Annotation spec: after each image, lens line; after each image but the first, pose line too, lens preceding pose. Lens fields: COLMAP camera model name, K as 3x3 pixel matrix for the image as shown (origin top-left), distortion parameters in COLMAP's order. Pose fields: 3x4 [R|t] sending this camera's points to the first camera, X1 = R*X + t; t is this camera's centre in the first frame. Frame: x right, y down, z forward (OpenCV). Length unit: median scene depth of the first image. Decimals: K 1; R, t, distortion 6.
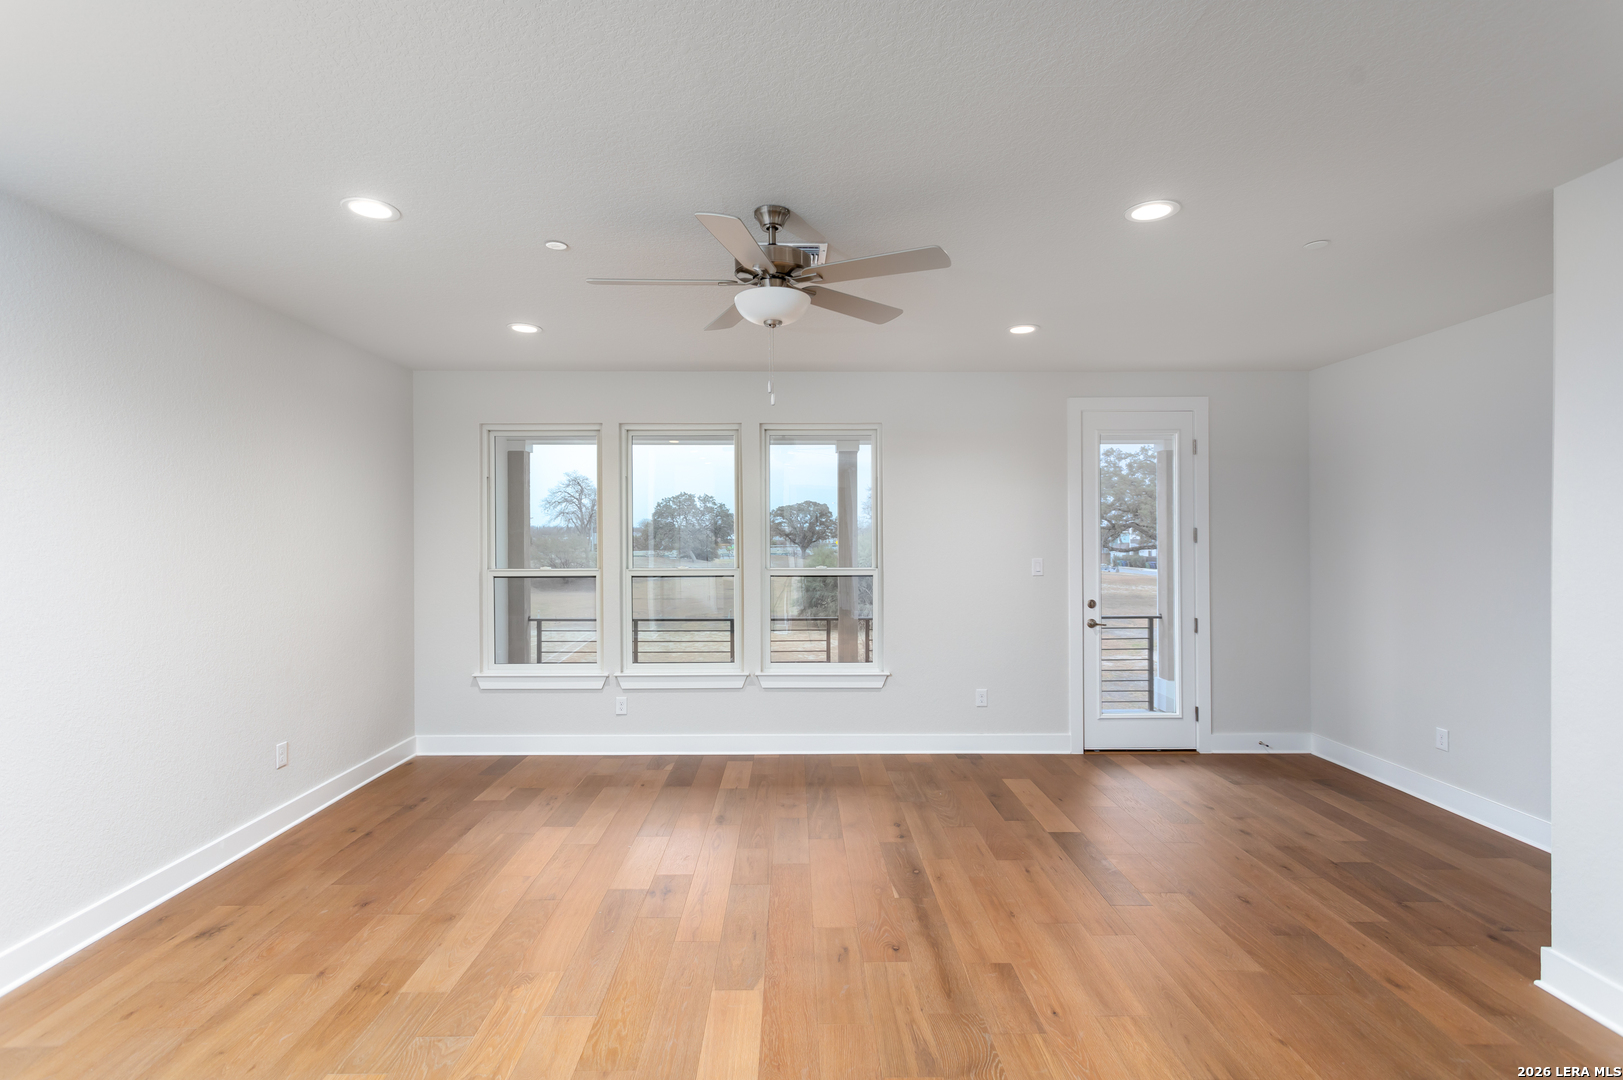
lens RADIAL K [[791.3, 0, 817.5], [0, 791.3, 540.1], [0, 0, 1]] dist [-0.001260, 0.002102]
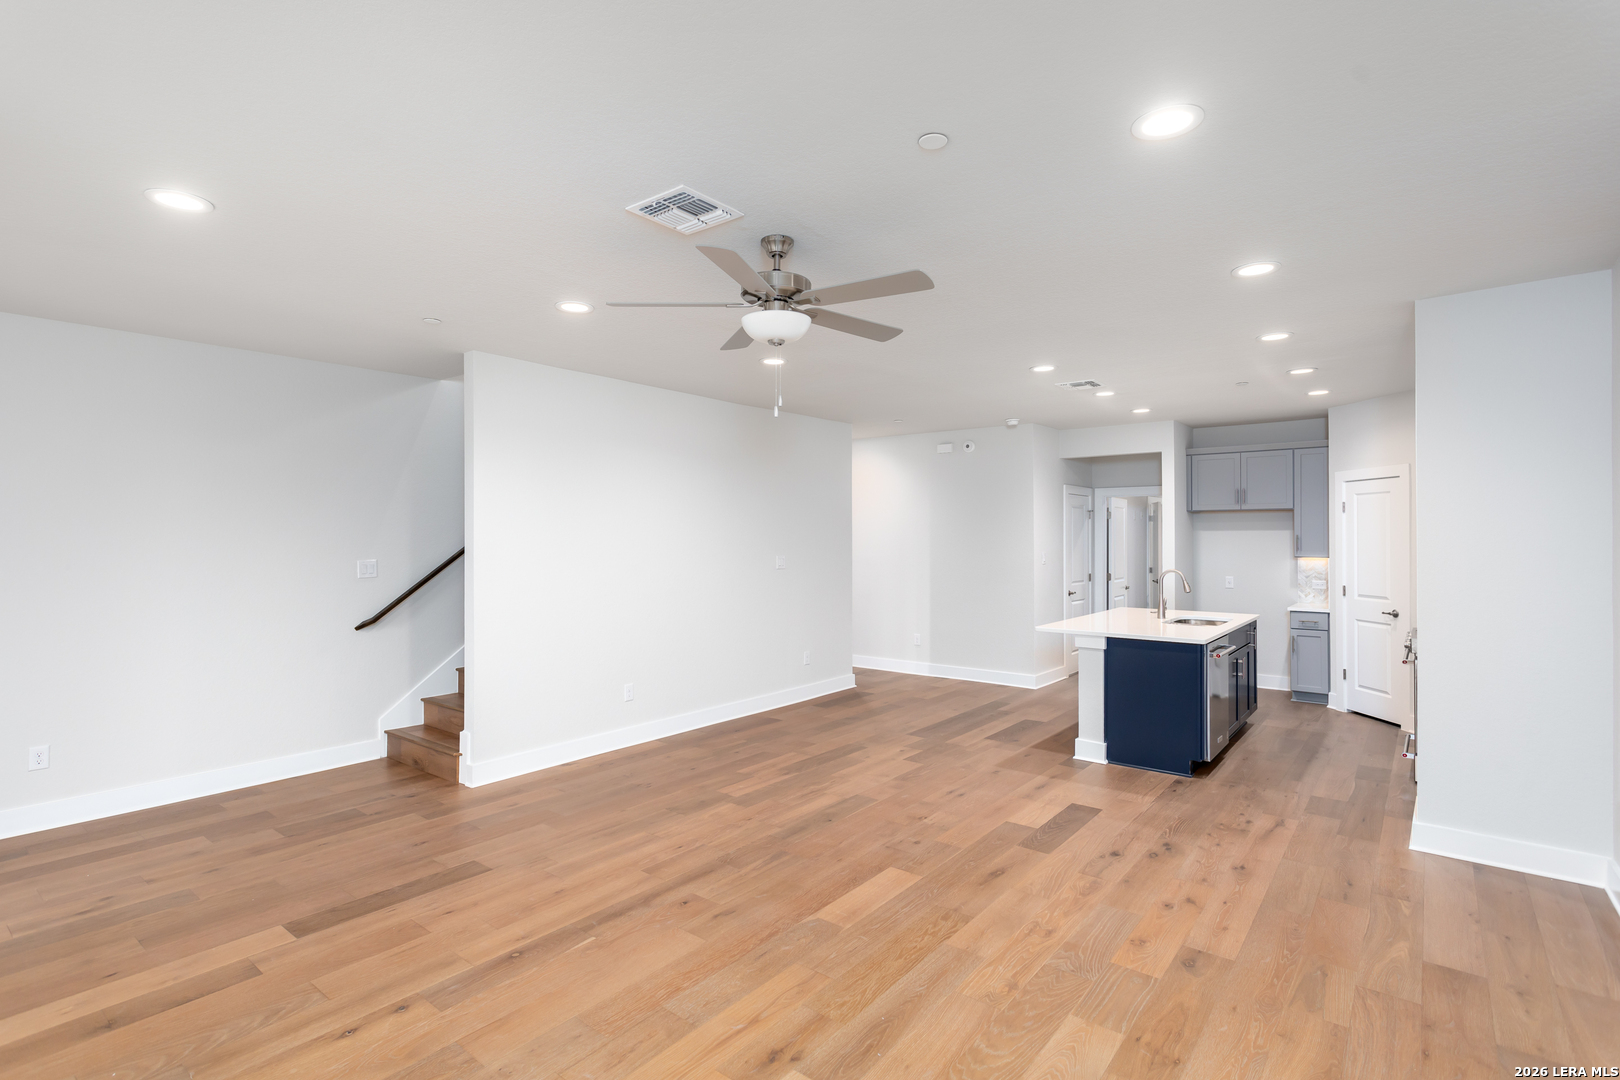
lens RADIAL K [[789.9, 0, 785.2], [0, 789.9, 537.0], [0, 0, 1]] dist [-0.001260, 0.002102]
pose [[-0.751621, 0.002443, 0.659591, -0.672655], [0.007327, 0.999962, 0.004646, -0.009264], [-0.659554, 0.008325, -0.751611, 1.556860]]
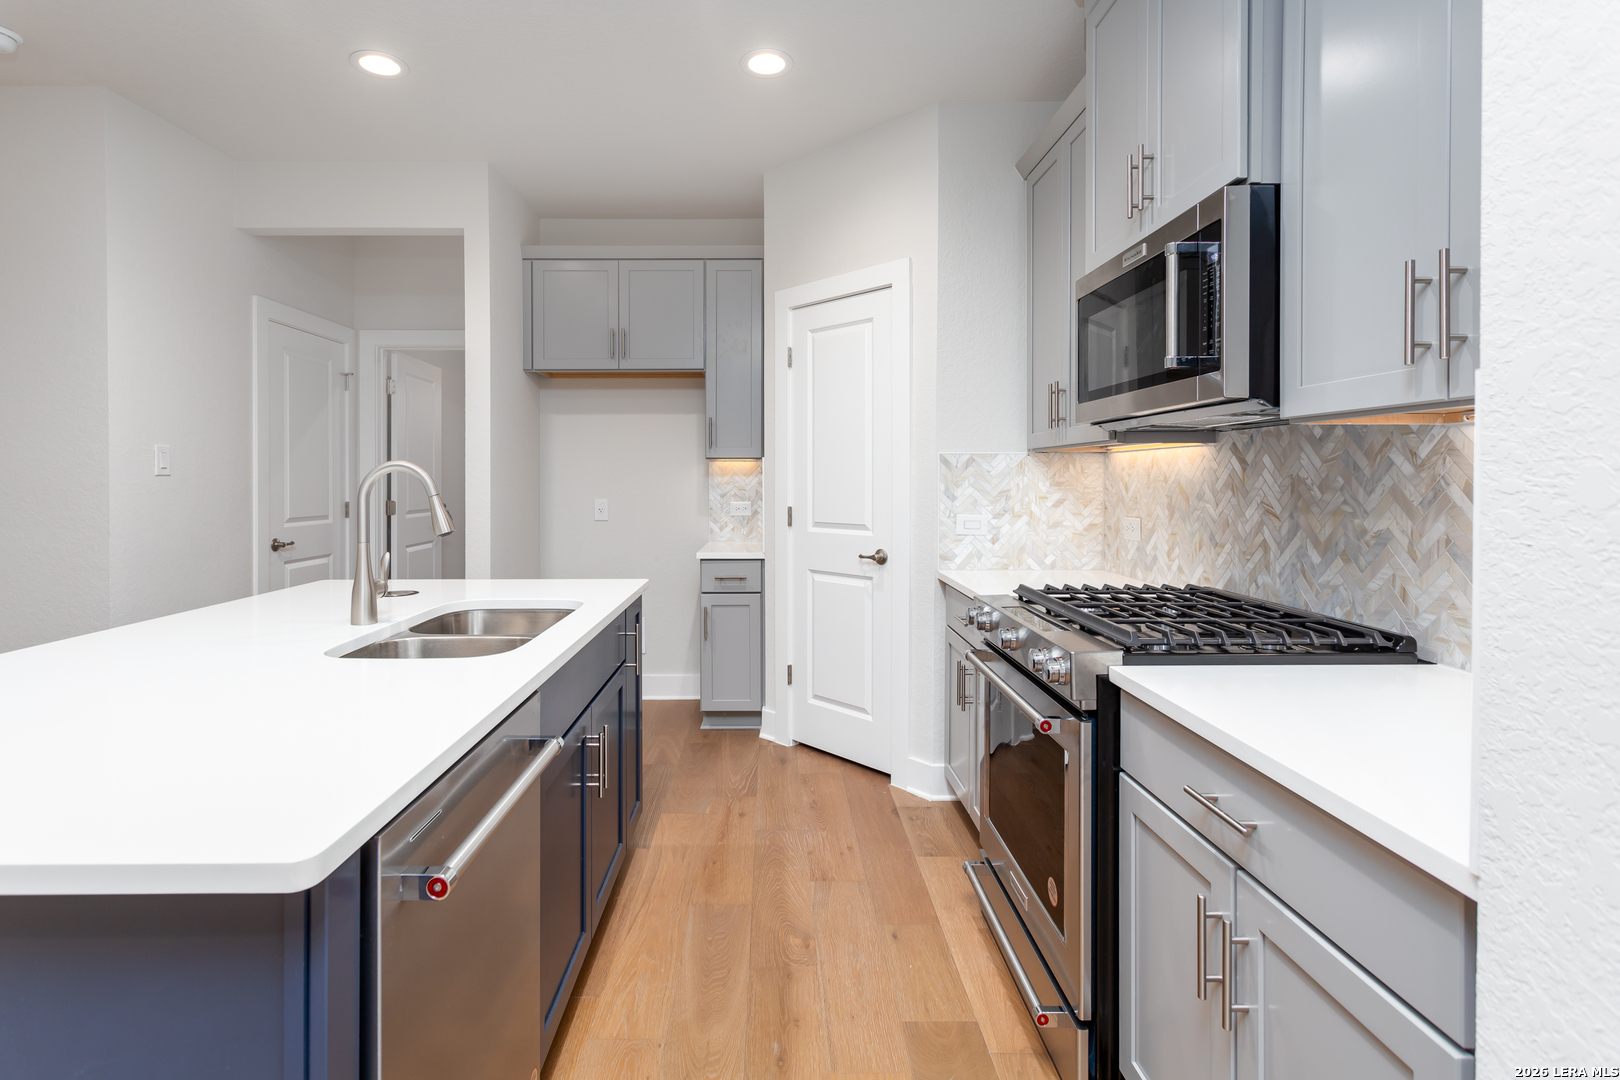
lens RADIAL K [[789.9, 0, 784.7], [0, 789.9, 477.8], [0, 0, 1]] dist [-0.001260, 0.002102]
pose [[-0.999887, 0.002888, 0.014774, -0.419955], [0.002986, 0.999974, 0.006612, 0.090393], [-0.014755, 0.006655, -0.999869, 0.136488]]
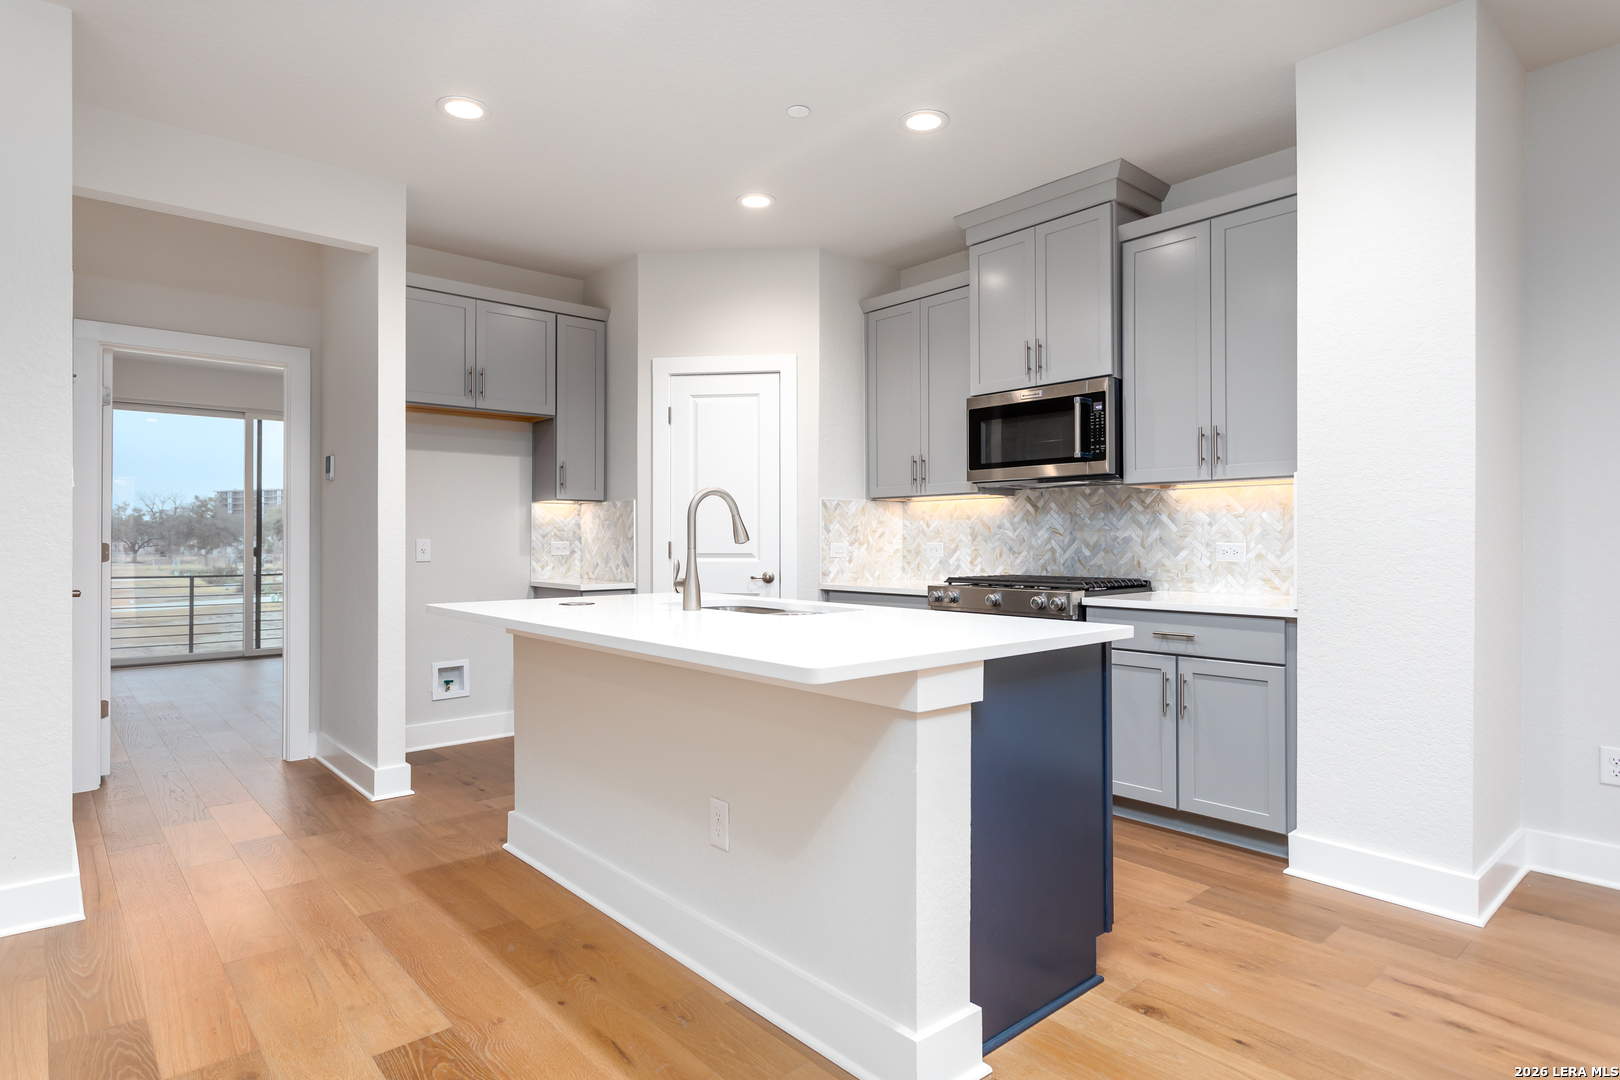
lens RADIAL K [[869.2, 0, 801.2], [0, 869.2, 538.1], [0, 0, 1]] dist [-0.000516, 0.002262]
pose [[-0.769975, 0.001723, -0.638071, 0.335515], [-0.001245, 0.999990, 0.004202, 0.125845], [0.638072, 0.004030, -0.769966, 0.277501]]
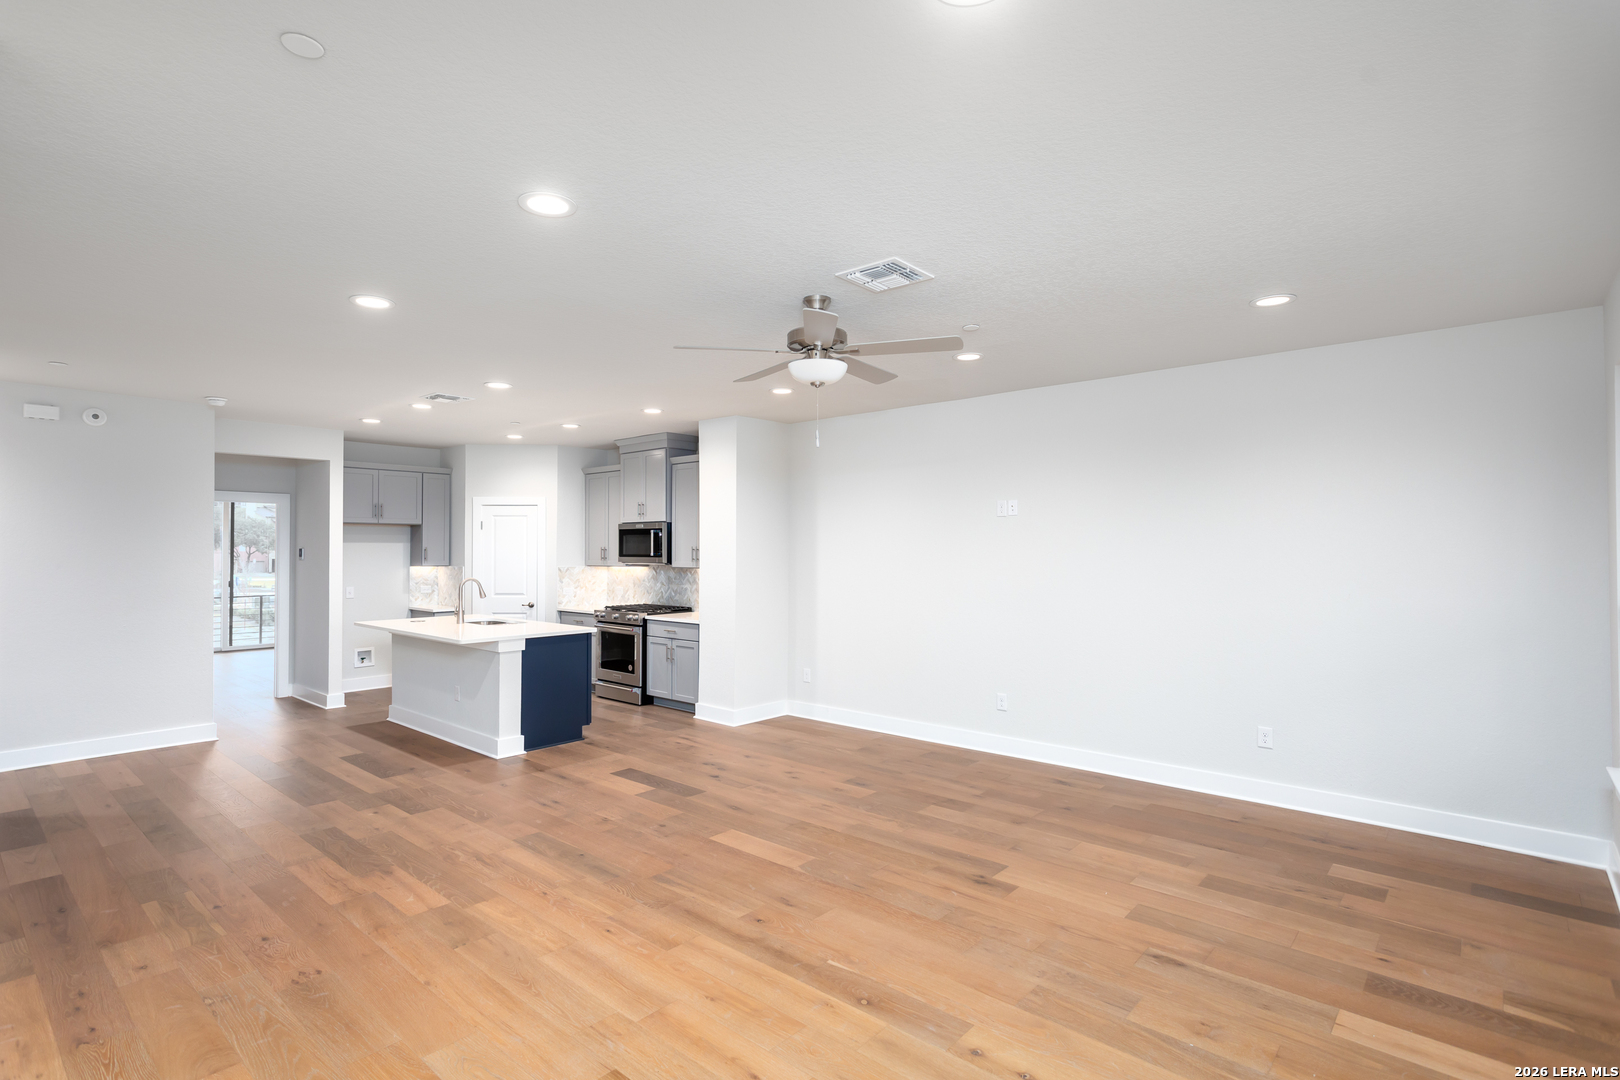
lens RADIAL K [[789.9, 0, 811.3], [0, 789.9, 541.2], [0, 0, 1]] dist [-0.001260, 0.002102]
pose [[-0.675872, -0.005918, -0.736995, 0.776987], [-0.005345, 0.999981, -0.003128, -0.012544], [0.736999, 0.001825, -0.675891, 1.605242]]
